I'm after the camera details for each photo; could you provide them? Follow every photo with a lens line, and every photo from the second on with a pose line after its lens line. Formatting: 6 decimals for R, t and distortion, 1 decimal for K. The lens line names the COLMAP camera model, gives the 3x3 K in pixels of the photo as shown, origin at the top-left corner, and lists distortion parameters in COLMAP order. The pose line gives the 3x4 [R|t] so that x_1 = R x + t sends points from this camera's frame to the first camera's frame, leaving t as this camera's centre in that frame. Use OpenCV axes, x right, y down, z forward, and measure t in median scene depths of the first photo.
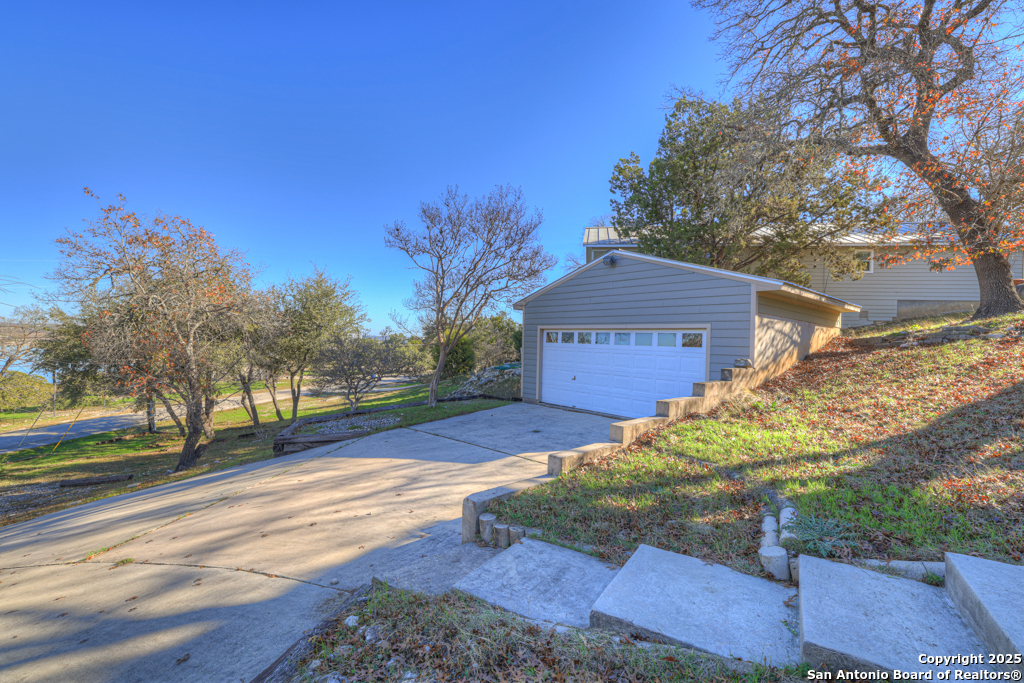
lens RADIAL K [[433.8, 0, 512.0], [0, 433.8, 341.5], [0, 0, 1]] dist [-0.036701, 0.011294]
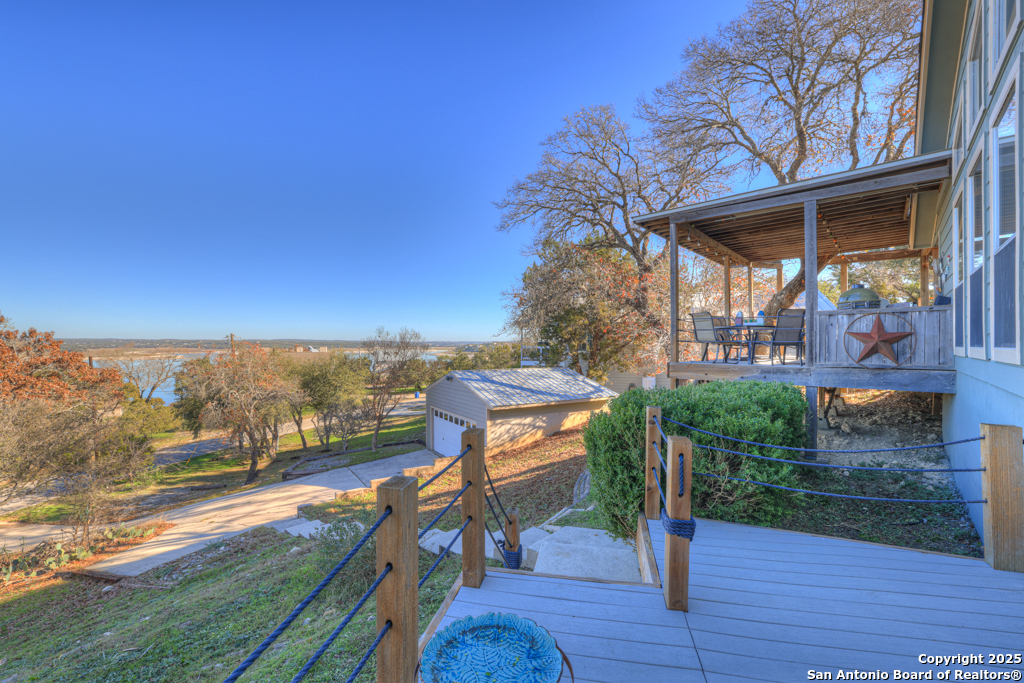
lens RADIAL K [[433.8, 0, 512.0], [0, 433.8, 341.5], [0, 0, 1]] dist [-0.036701, 0.011294]
pose [[0.986427, -0.025694, -0.162179, 0.612070], [0.024545, 0.999657, -0.009088, -0.247021], [0.162357, 0.004984, 0.986720, -0.588712]]
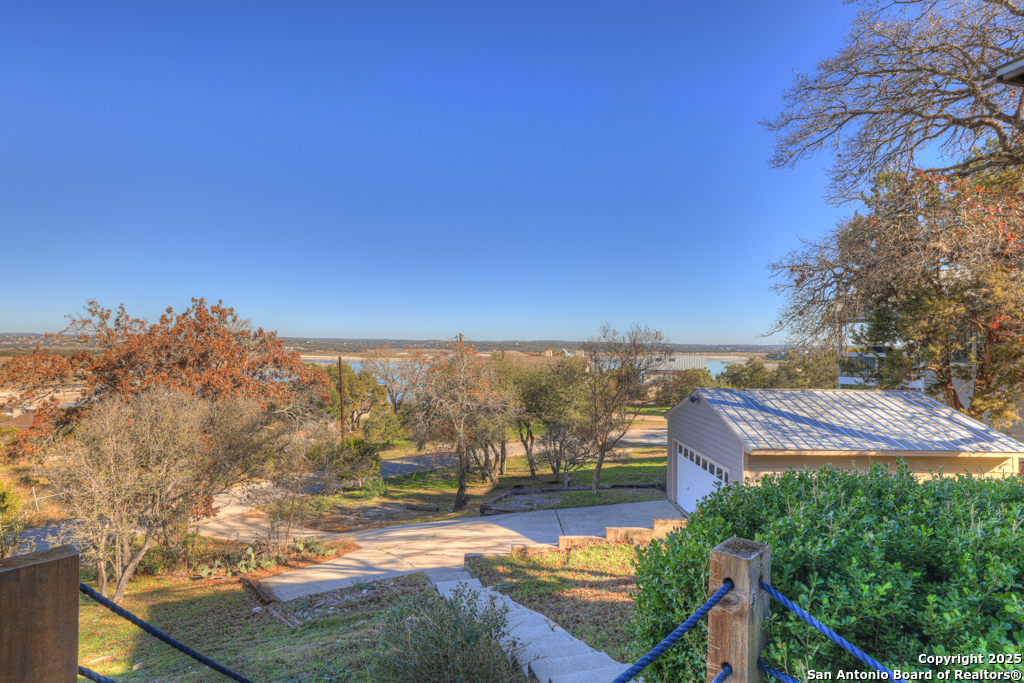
lens RADIAL K [[576.4, 0, 512.0], [0, 576.4, 341.5], [0, 0, 1]] dist [-0.040968, 0.047853]
pose [[0.761225, -0.021797, -0.648122, 0.689451], [0.008649, 0.999687, -0.023463, -0.244431], [0.648431, 0.012255, 0.761175, -0.429093]]
